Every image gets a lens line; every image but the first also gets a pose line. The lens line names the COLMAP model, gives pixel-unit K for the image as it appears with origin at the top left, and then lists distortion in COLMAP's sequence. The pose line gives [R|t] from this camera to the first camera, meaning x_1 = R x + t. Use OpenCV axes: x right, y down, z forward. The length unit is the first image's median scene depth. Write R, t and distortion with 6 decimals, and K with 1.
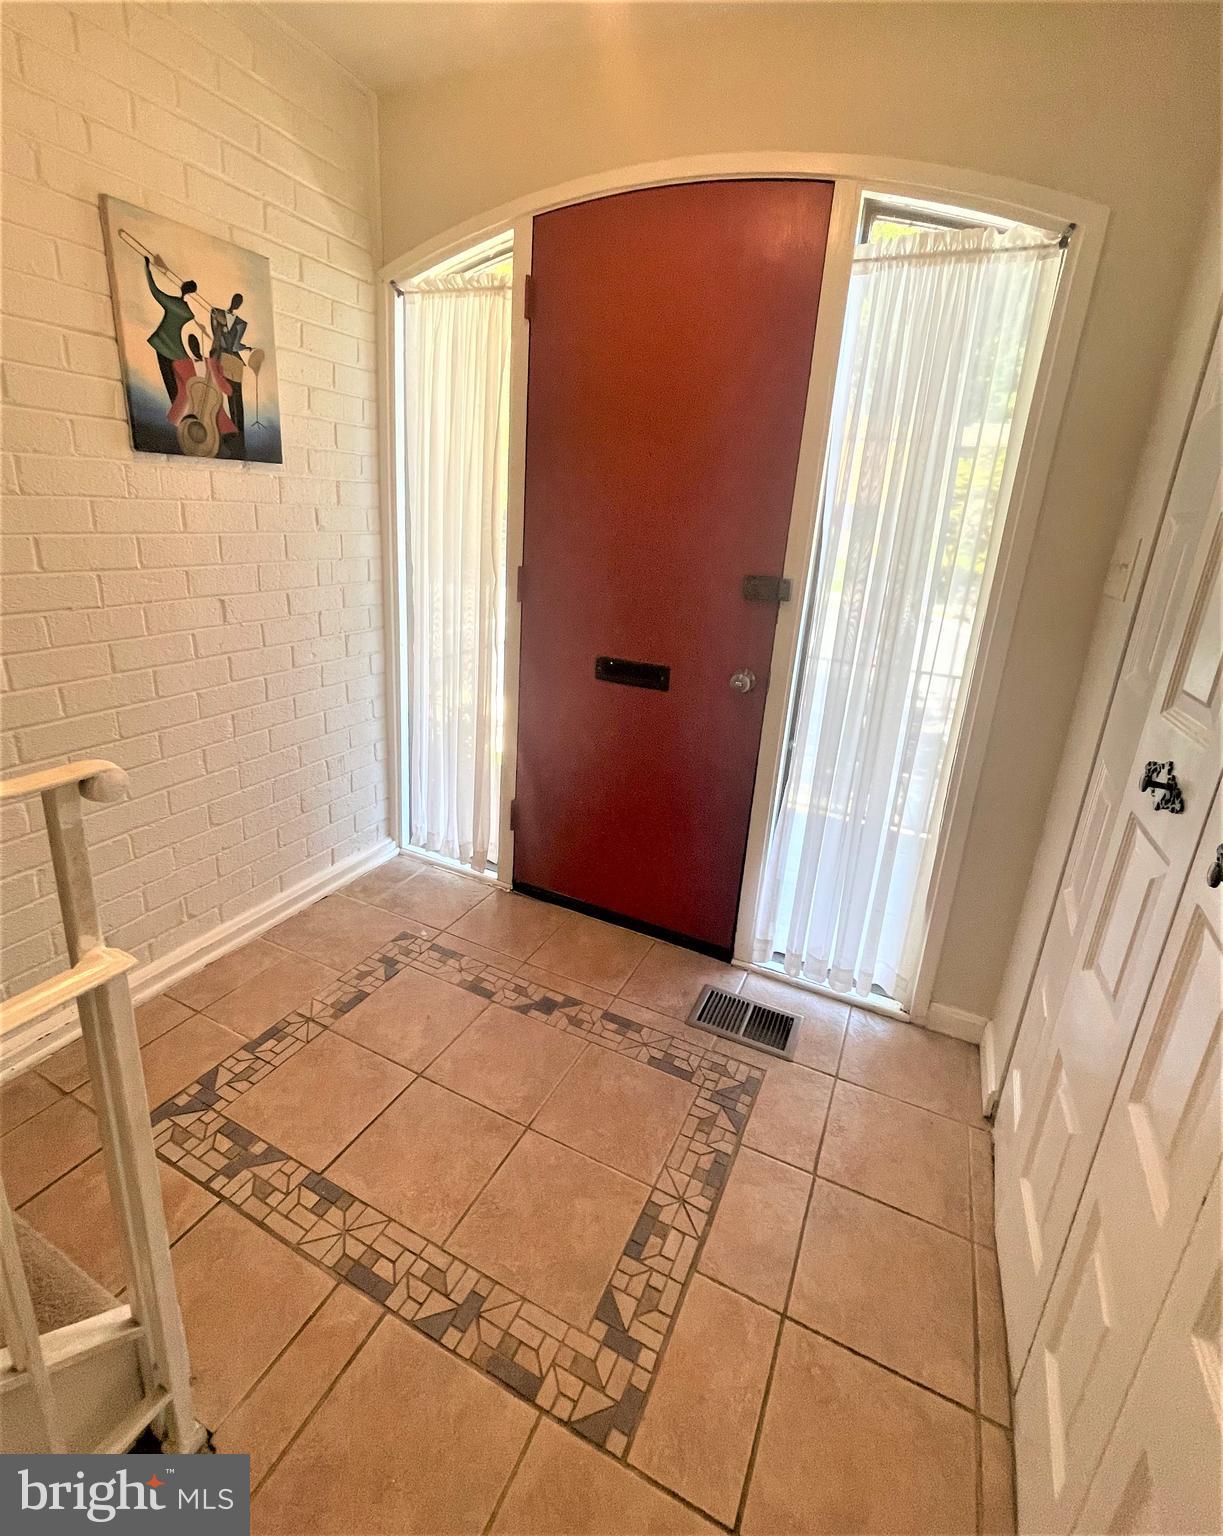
lens RADIAL K [[701.6, 0, 616.2], [0, 701.6, 716.2], [0, 0, 1]] dist [-0.004253, 0.000750]
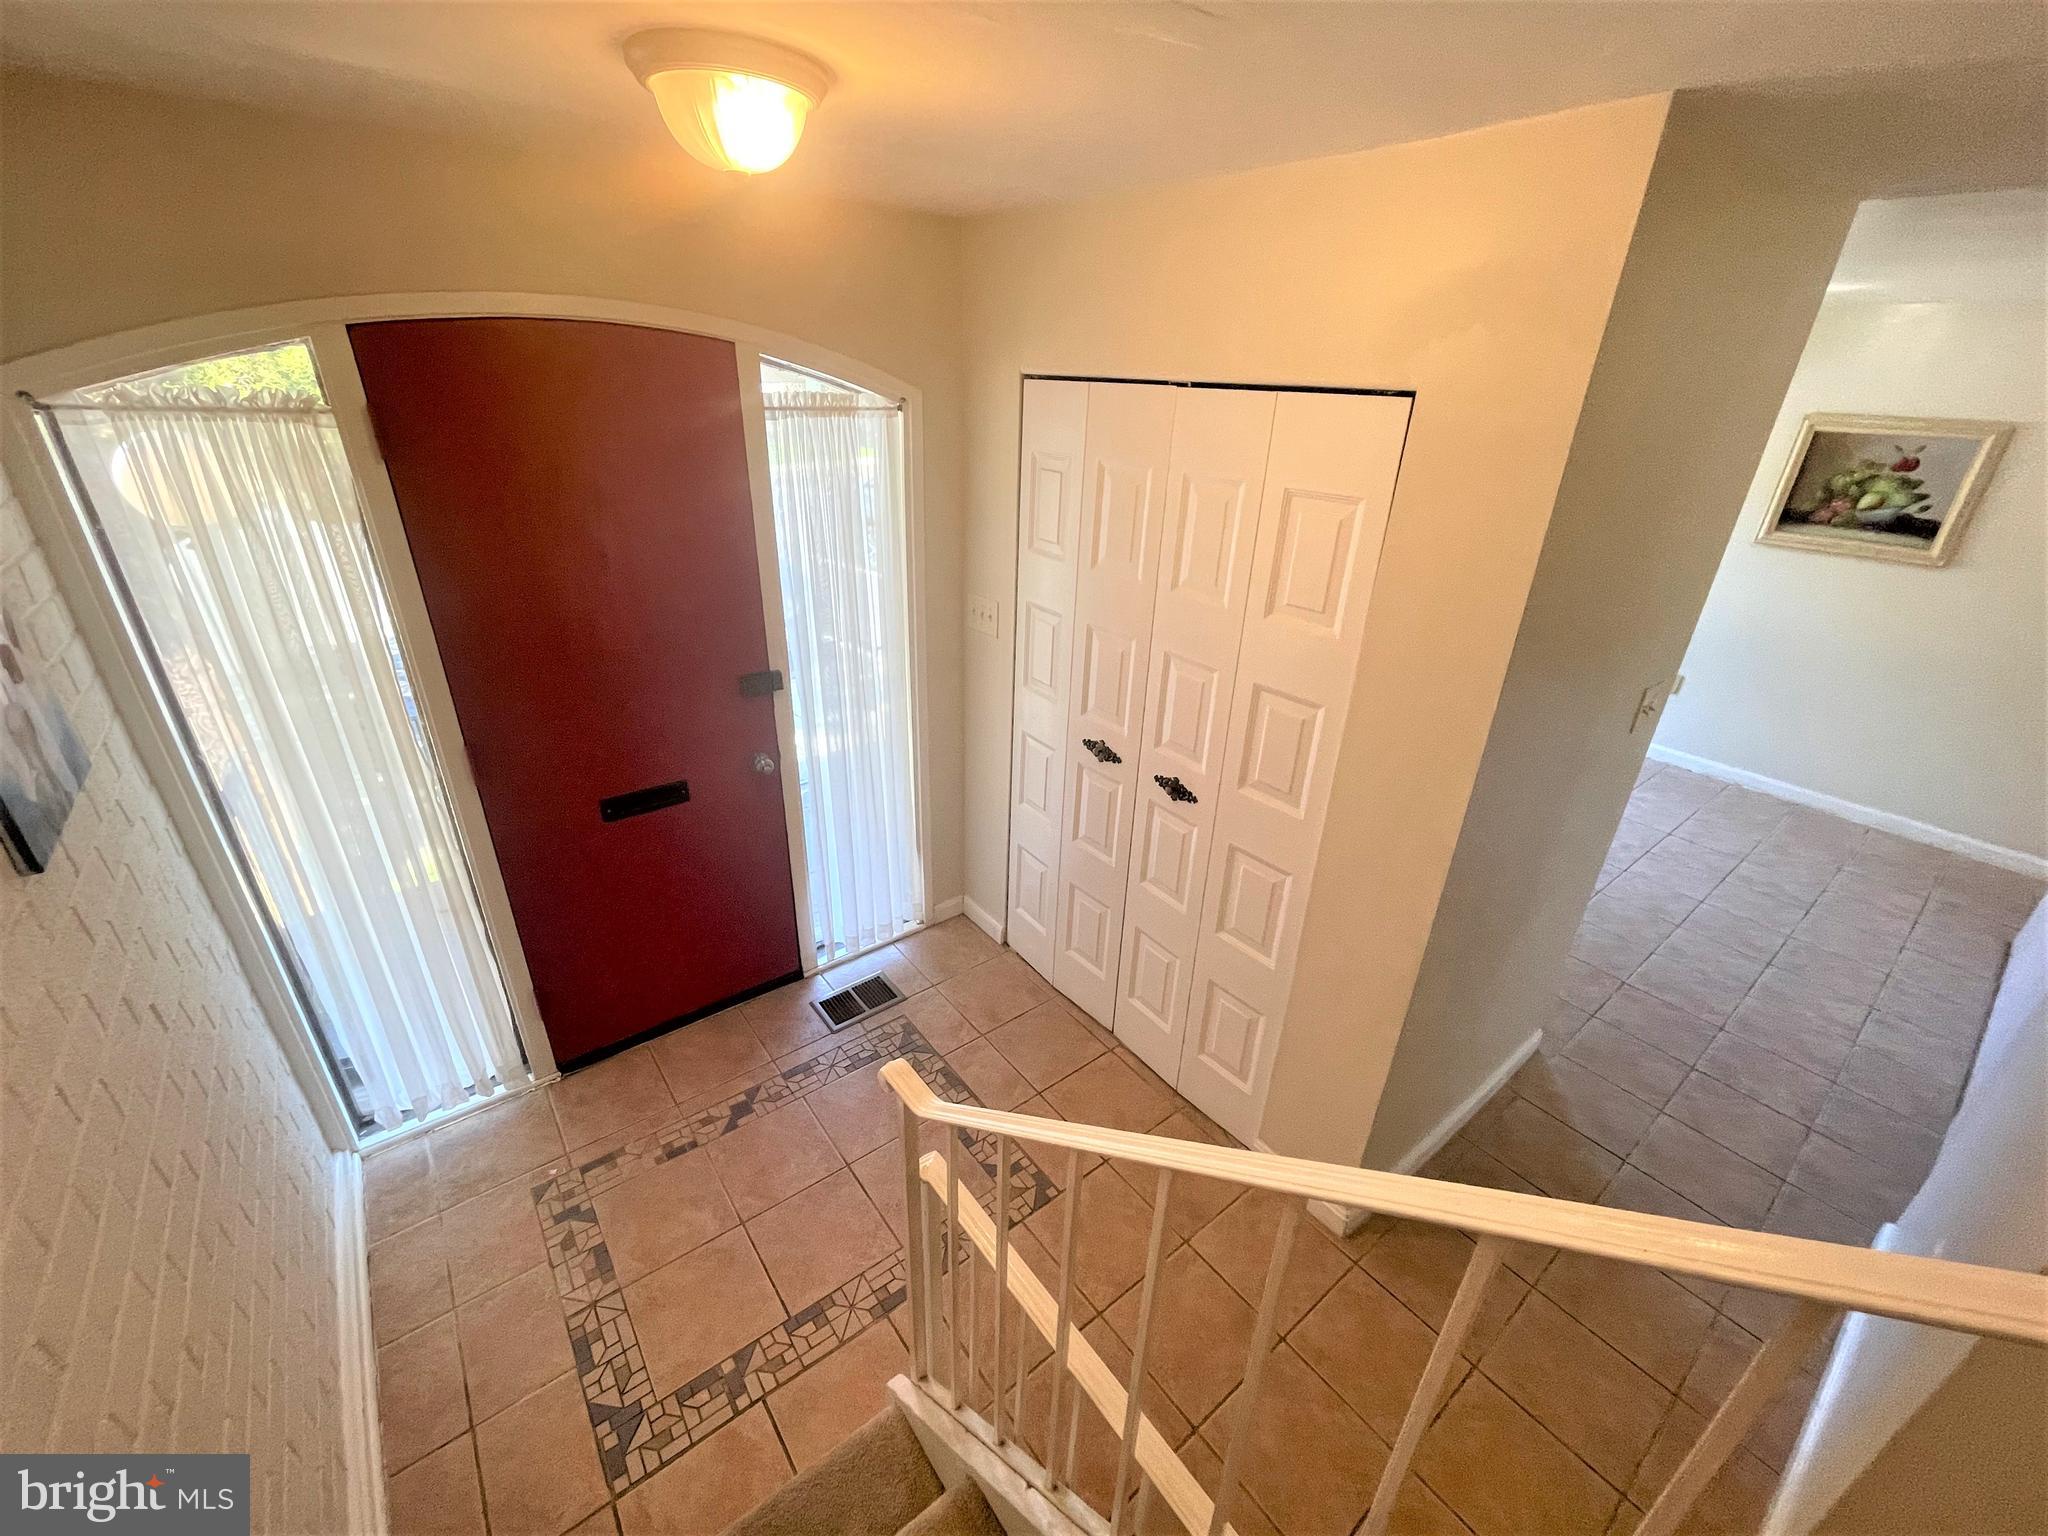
lens RADIAL K [[823.2, 0, 1025.6], [0, 823.2, 766.2], [0, 0, 1]] dist [-0.000343, -0.000575]
pose [[0.458126, -0.430936, 0.777441, -0.732302], [0.251311, 0.901733, 0.351739, -0.450595], [-0.852621, 0.034239, 0.521407, -0.068470]]
